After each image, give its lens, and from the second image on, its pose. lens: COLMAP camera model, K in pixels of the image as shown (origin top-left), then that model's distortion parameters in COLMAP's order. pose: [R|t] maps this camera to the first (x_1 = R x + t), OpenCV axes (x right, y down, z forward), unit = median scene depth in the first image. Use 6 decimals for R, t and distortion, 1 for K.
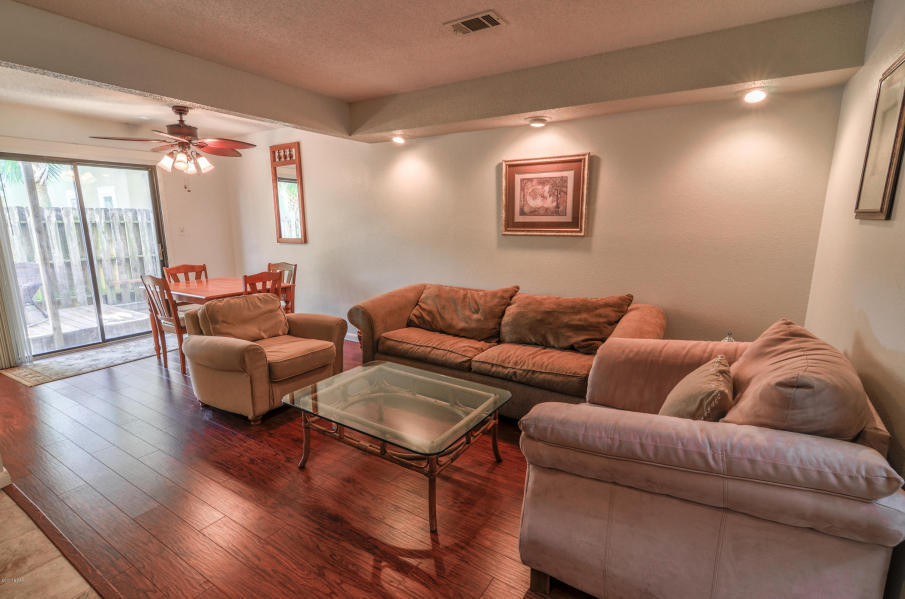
lens RADIAL K [[434.2, 0, 447.9], [0, 434.2, 302.5], [0, 0, 1]] dist [0.004189, 0.000229]
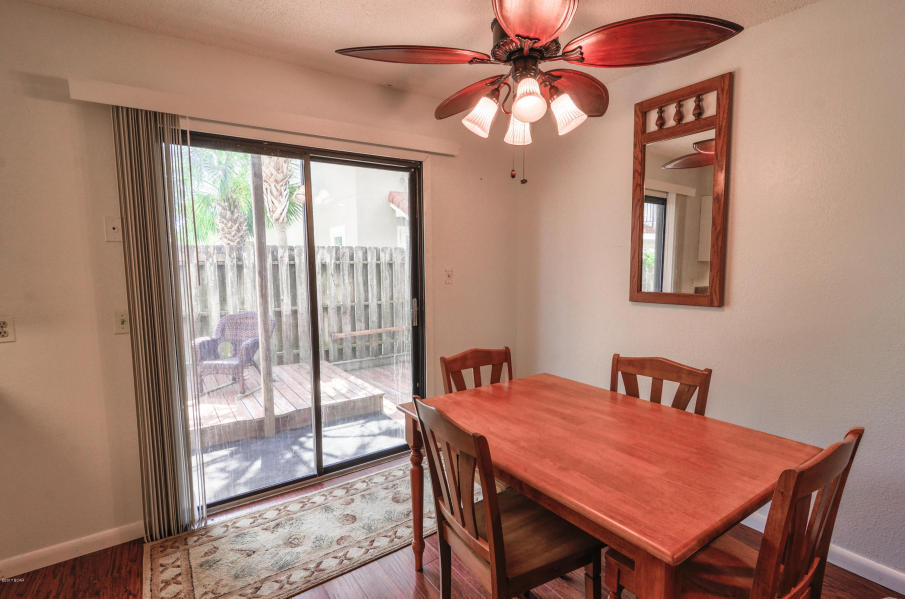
lens RADIAL K [[434.2, 0, 453.8], [0, 434.2, 301.8], [0, 0, 1]] dist [0.004189, 0.000229]
pose [[0.927055, 0.029497, -0.373763, -0.275246], [-0.064410, 0.994609, -0.081265, -0.059855], [0.369351, 0.099411, 0.923957, 0.337820]]
